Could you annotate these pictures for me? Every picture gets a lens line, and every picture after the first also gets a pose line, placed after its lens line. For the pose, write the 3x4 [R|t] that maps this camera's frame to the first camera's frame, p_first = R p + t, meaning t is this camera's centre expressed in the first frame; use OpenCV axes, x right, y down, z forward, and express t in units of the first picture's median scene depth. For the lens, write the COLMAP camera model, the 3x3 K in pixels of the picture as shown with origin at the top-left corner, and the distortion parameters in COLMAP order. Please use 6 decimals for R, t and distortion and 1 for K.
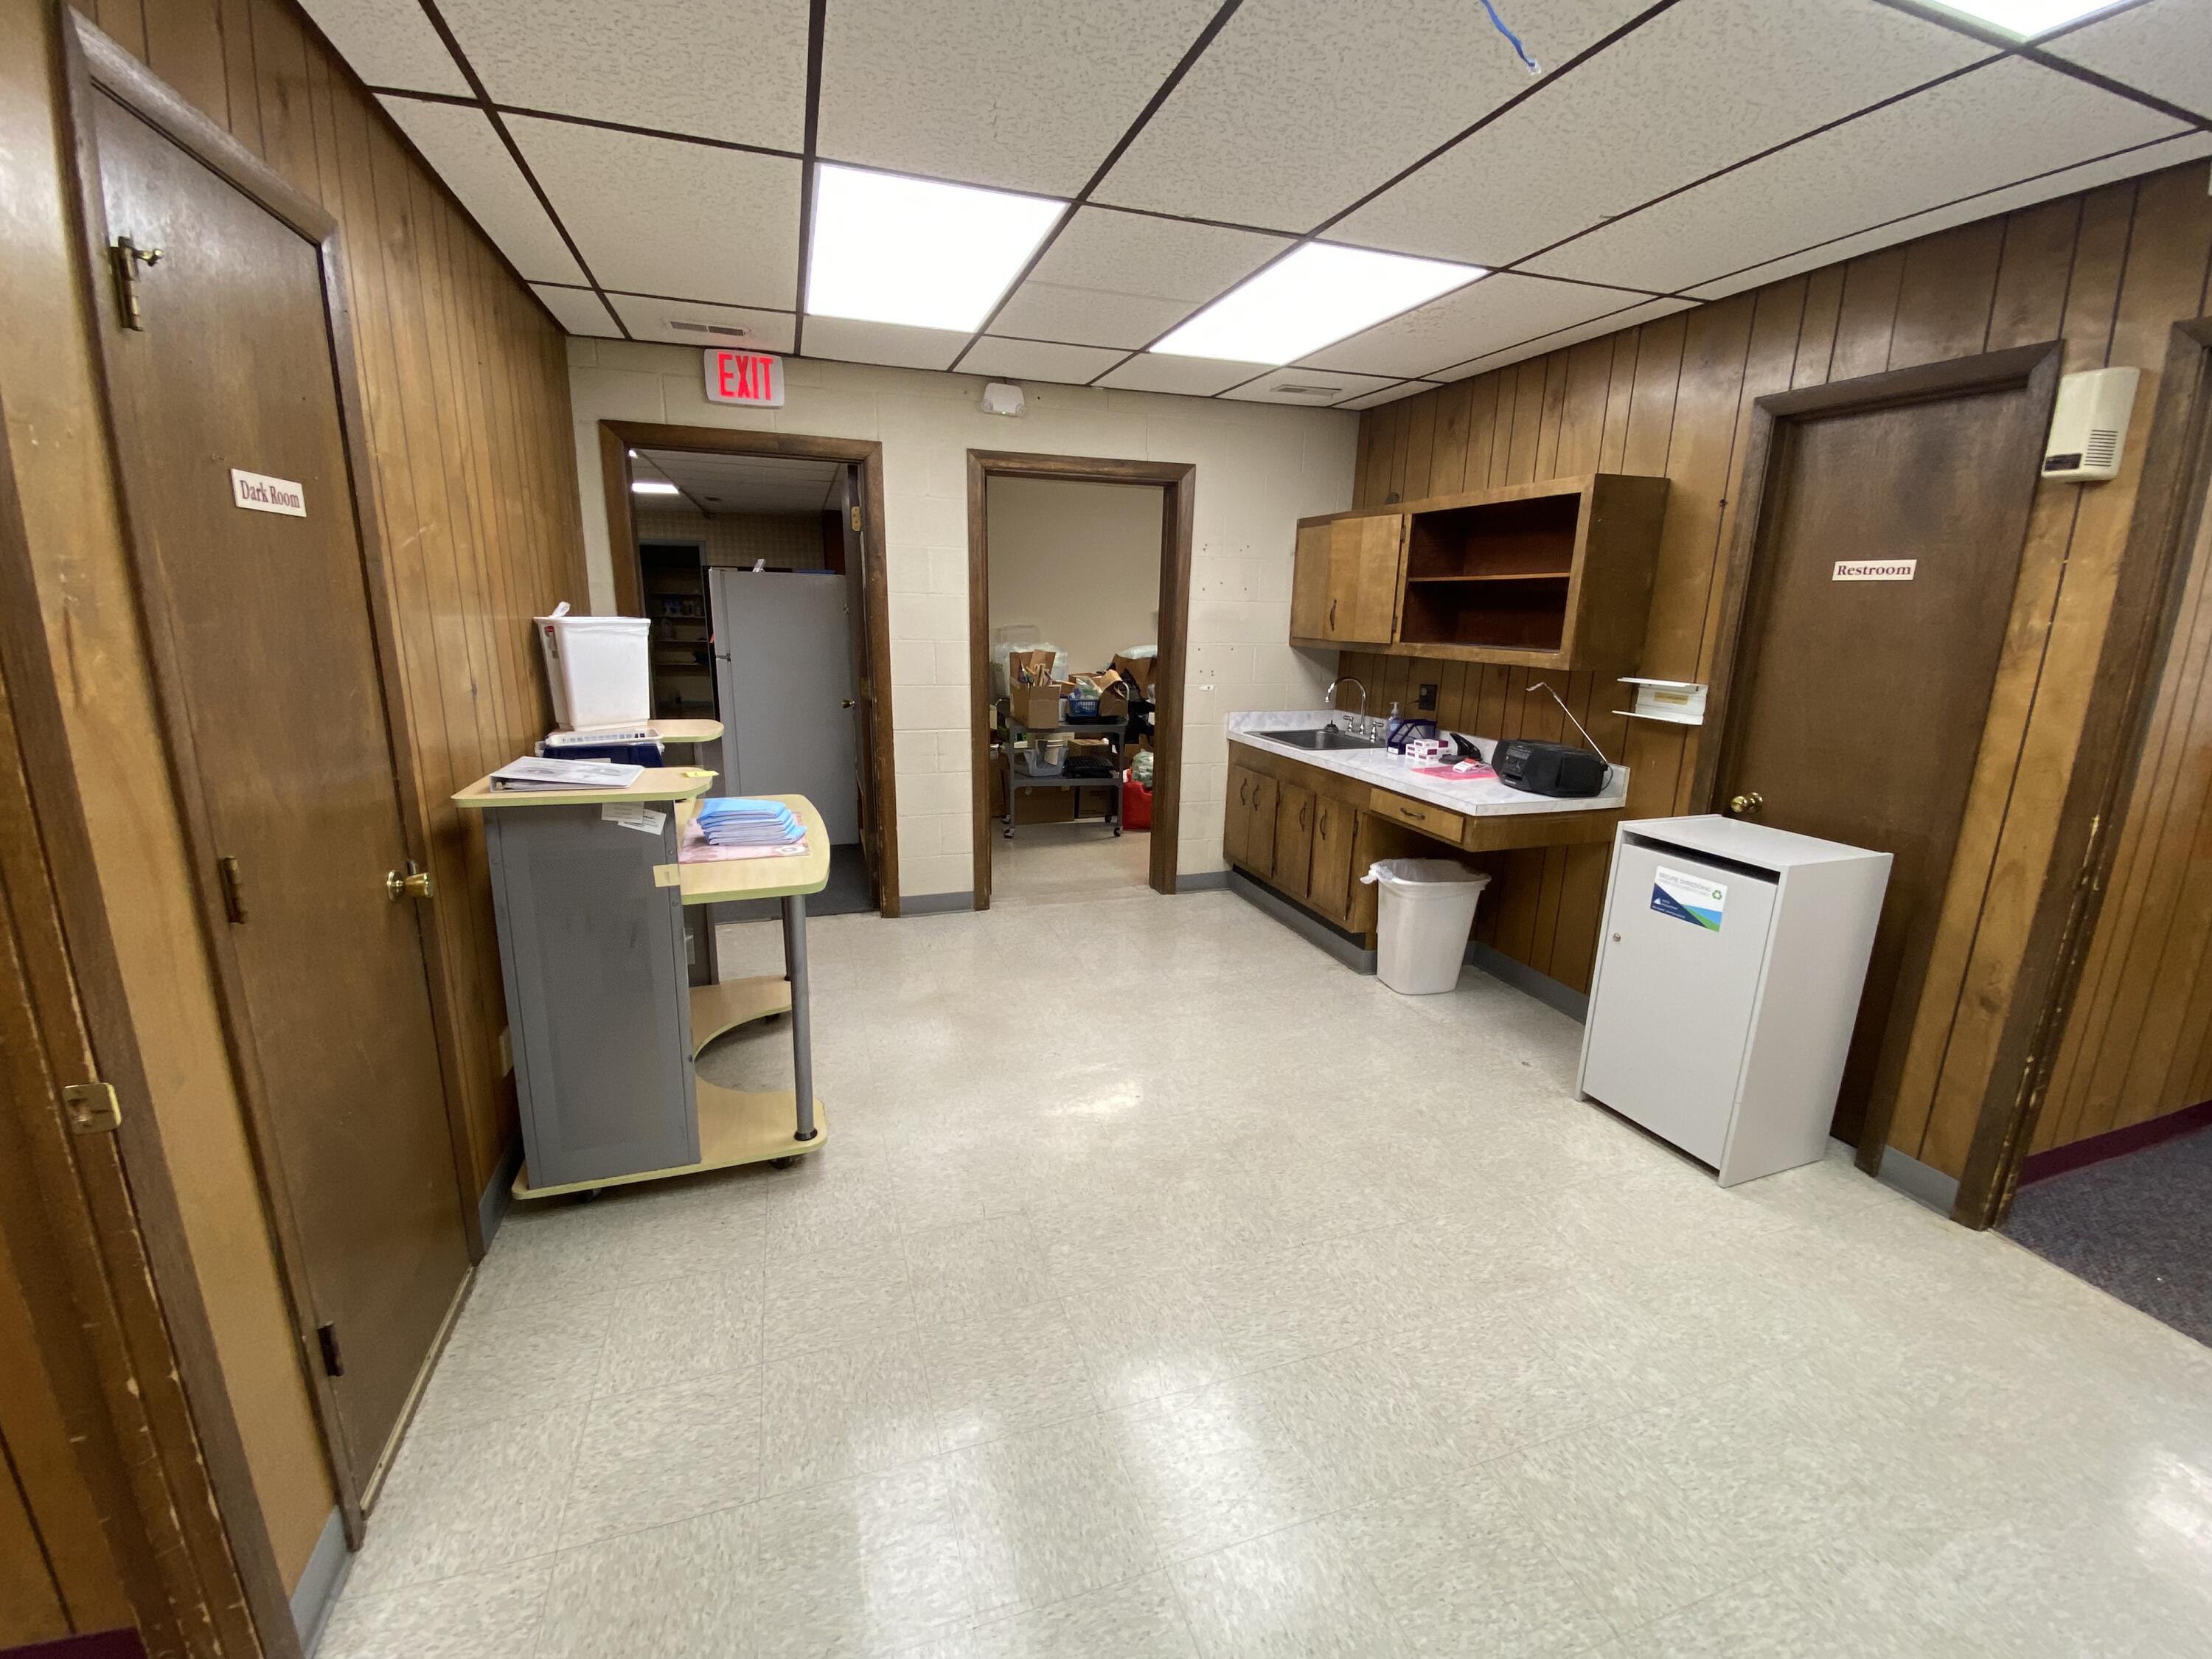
lens RADIAL K [[939.4, 0, 1110.3], [0, 939.4, 825.3], [0, 0, 1]] dist [0.010733, -0.001164]
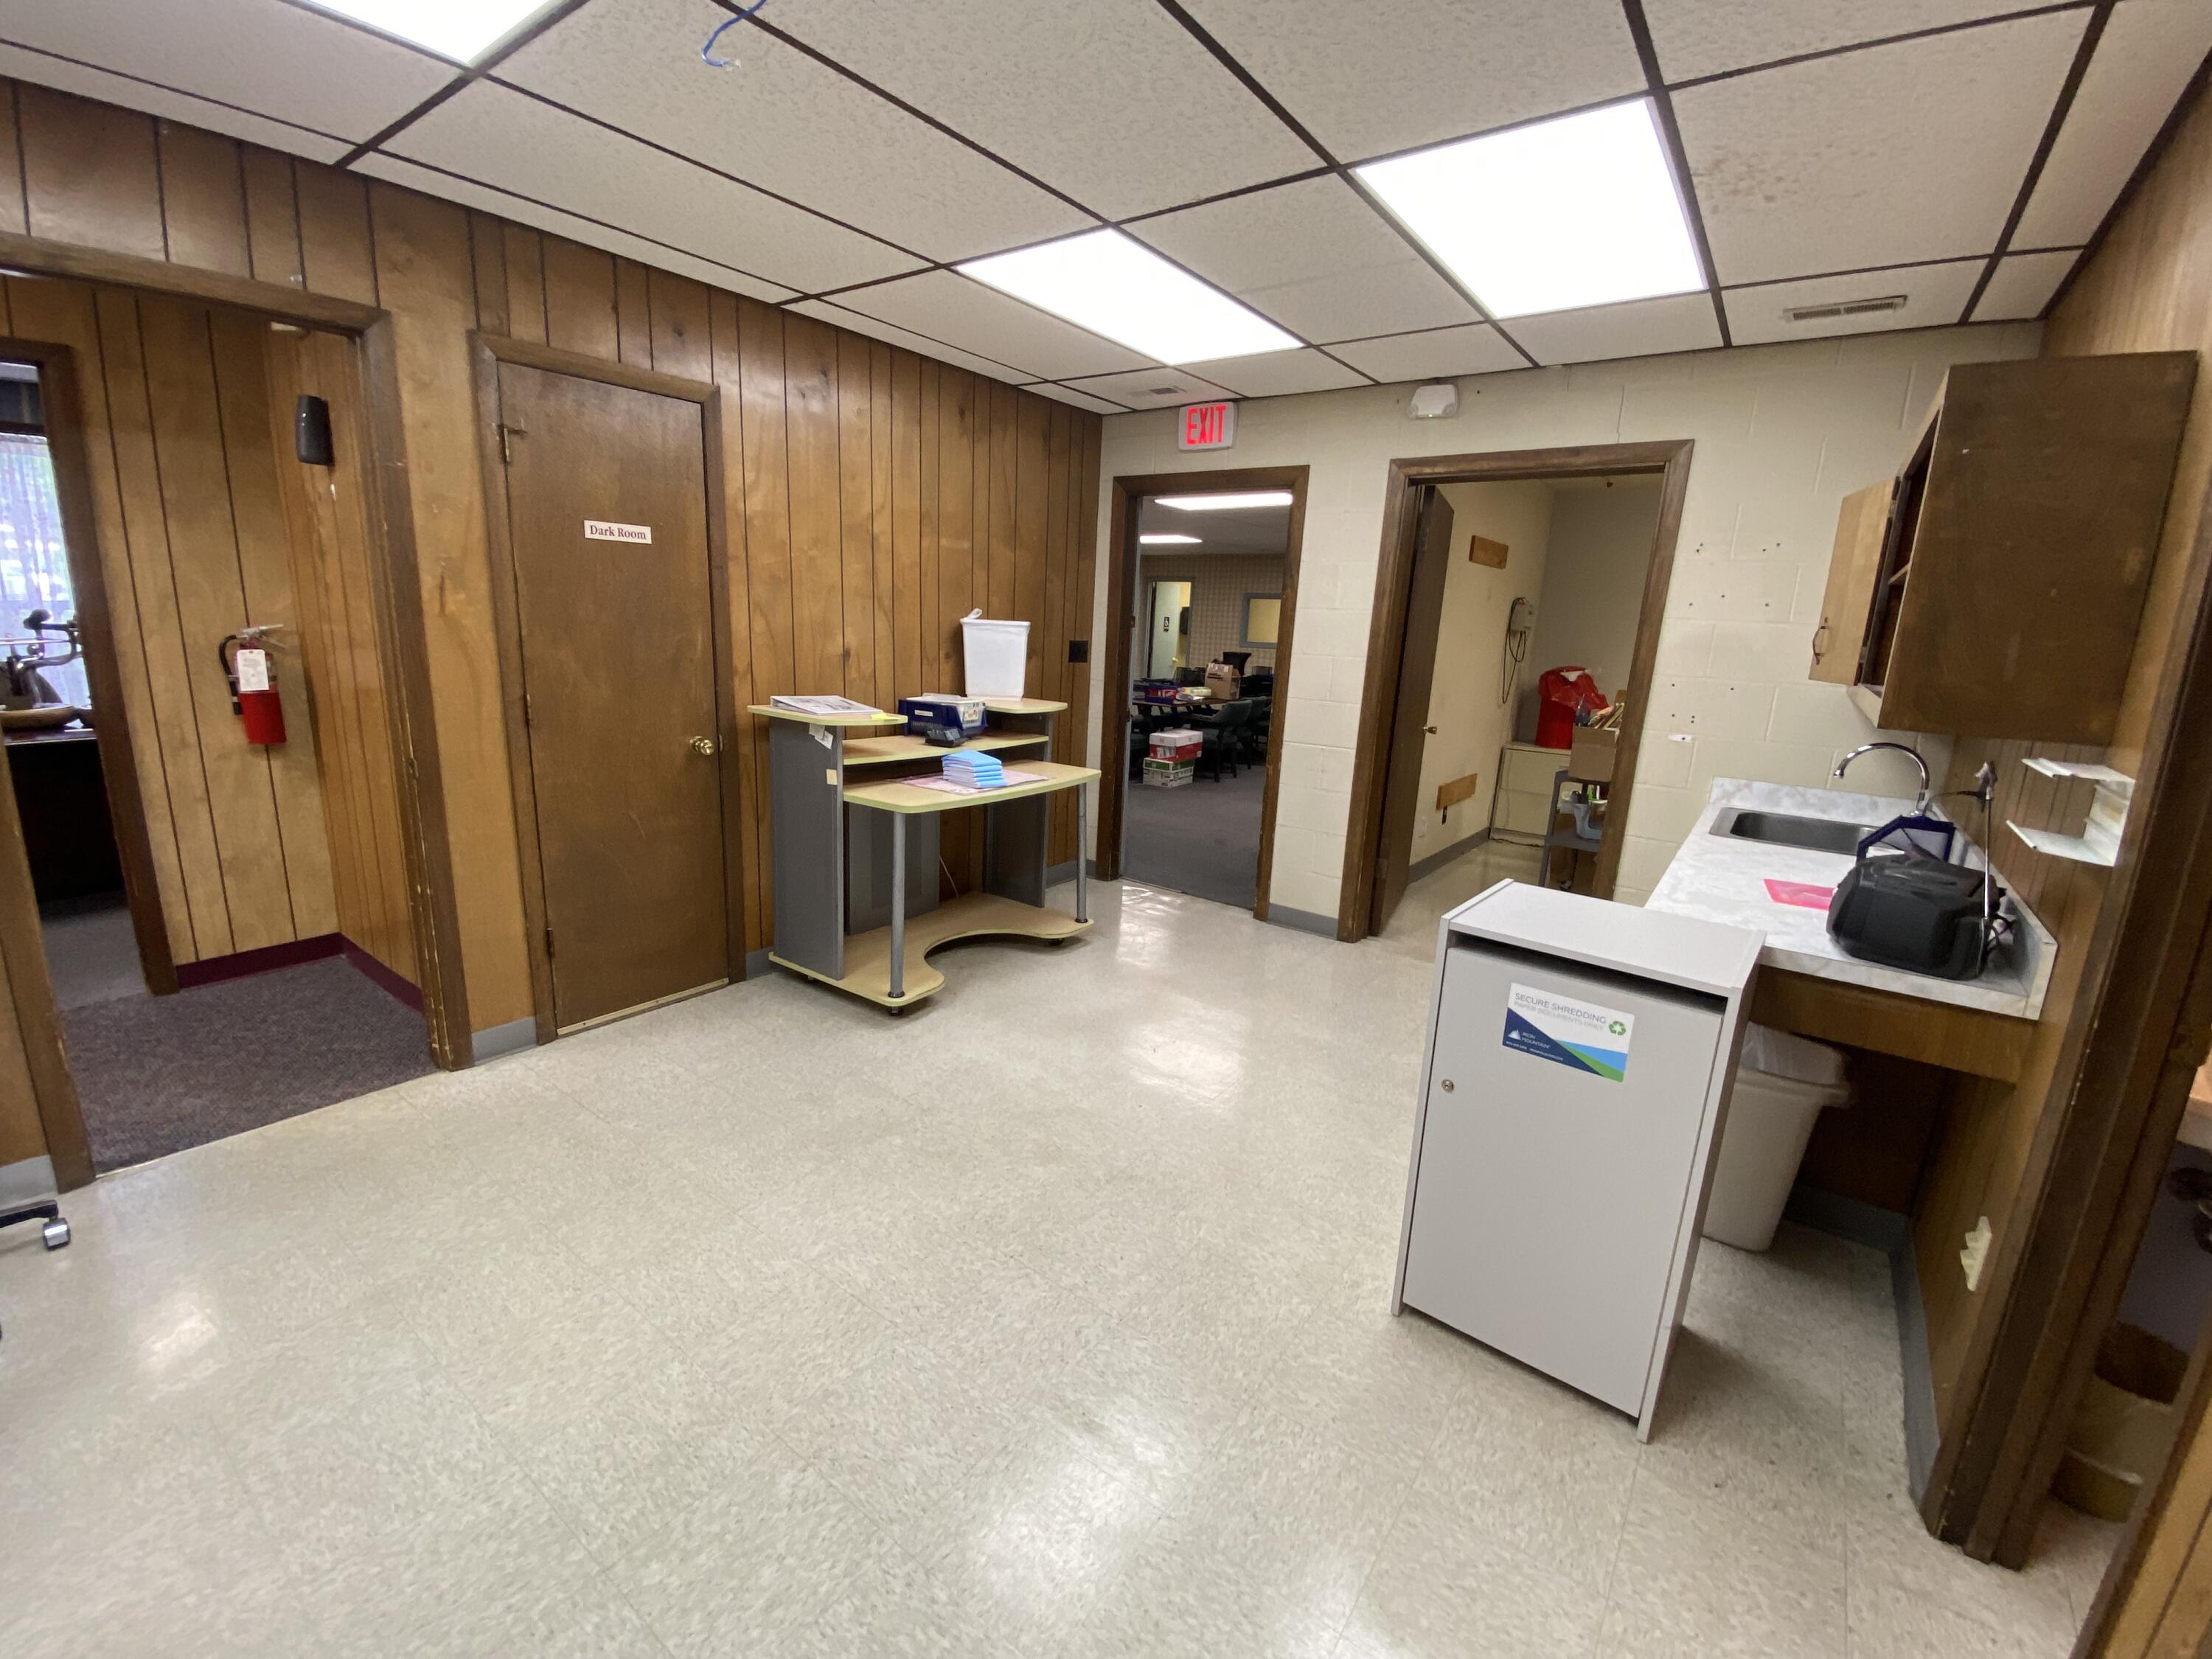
lens RADIAL K [[939.4, 0, 1094.7], [0, 939.4, 823.4], [0, 0, 1]] dist [0.010733, -0.001164]
pose [[0.560013, 0.181162, -0.808434, 0.658164], [-0.221454, 0.973026, 0.064641, -0.043026], [0.798338, 0.142831, 0.585027, 0.313522]]
